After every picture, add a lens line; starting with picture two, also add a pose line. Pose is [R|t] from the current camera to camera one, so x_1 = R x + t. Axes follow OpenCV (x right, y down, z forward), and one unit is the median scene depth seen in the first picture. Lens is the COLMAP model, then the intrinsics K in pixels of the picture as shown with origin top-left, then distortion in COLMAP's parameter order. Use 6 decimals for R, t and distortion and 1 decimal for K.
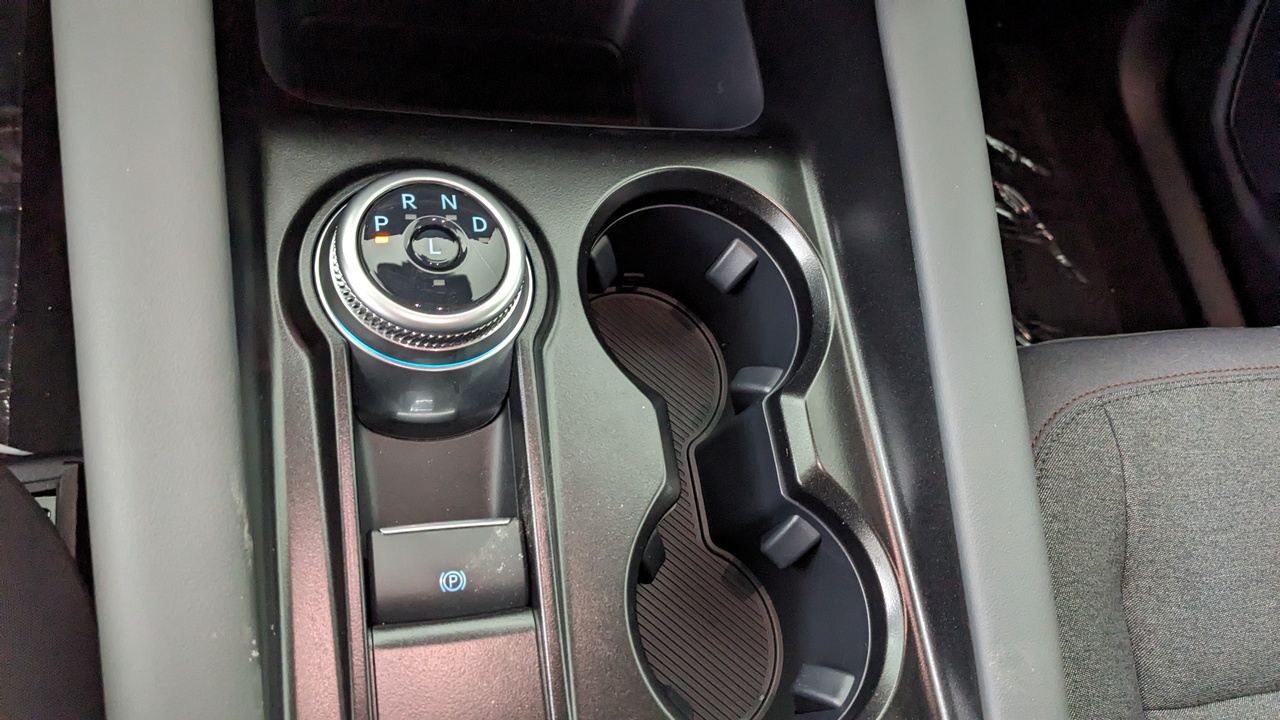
lens RADIAL K [[1021.6, 0, 639.6], [0, 1021.6, 380.5], [0, 0, 1]] dist [0.067231, -0.103418]
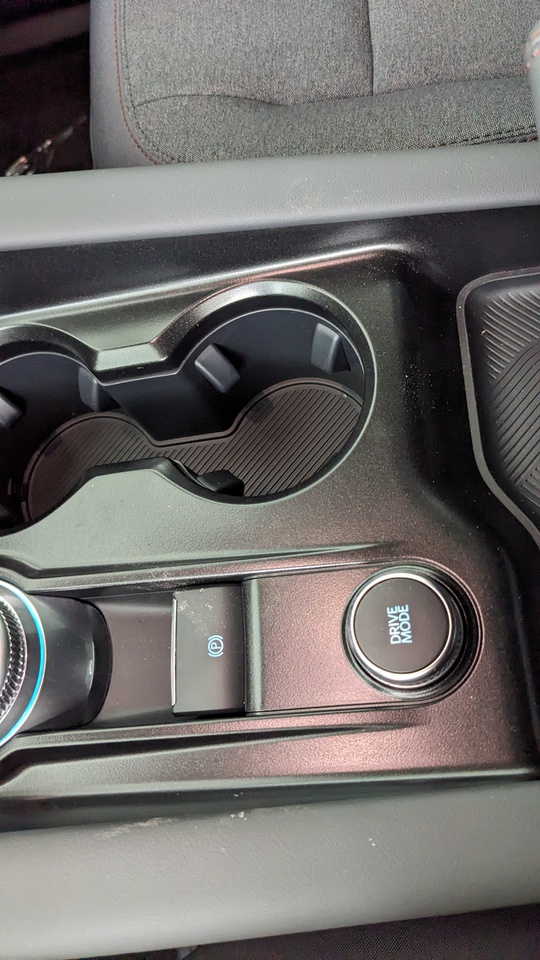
lens RADIAL K [[766.2, 0, 310.4], [0, 766.2, 481.1], [0, 0, 1]] dist [0.067231, -0.103418]
pose [[0.024919, -0.999585, -0.014485, 0.026691], [0.990924, 0.022783, 0.132478, 0.148644], [-0.132093, -0.017655, 0.991080, 0.059116]]
